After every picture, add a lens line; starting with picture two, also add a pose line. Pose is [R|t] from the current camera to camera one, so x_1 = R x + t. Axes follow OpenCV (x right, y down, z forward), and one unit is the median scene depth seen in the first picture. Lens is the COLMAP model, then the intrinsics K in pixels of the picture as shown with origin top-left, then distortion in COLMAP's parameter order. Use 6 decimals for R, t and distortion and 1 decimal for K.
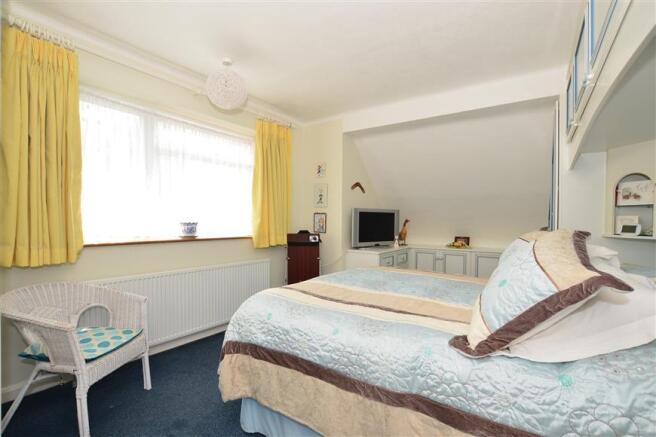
lens RADIAL K [[288.8, 0, 336.3], [0, 288.8, 221.2], [0, 0, 1]] dist [-0.020527, 0.000141]
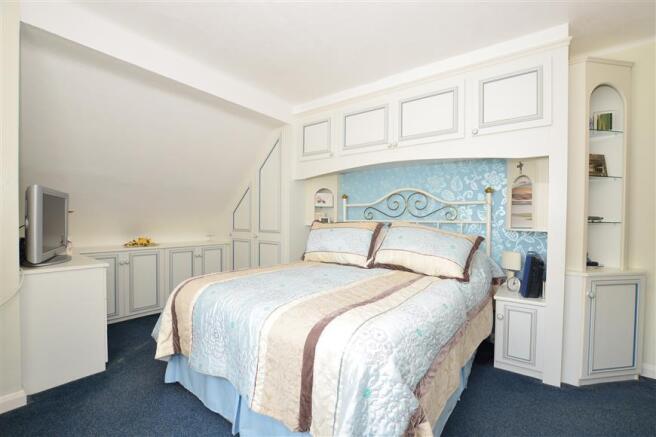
lens RADIAL K [[288.8, 0, 336.3], [0, 288.8, 221.2], [0, 0, 1]] dist [-0.020527, 0.000141]
pose [[0.027634, -0.016754, 0.999478, -0.732494], [-0.020391, 0.999642, 0.017321, 0.001312], [-0.999410, -0.020859, 0.027282, 0.840599]]
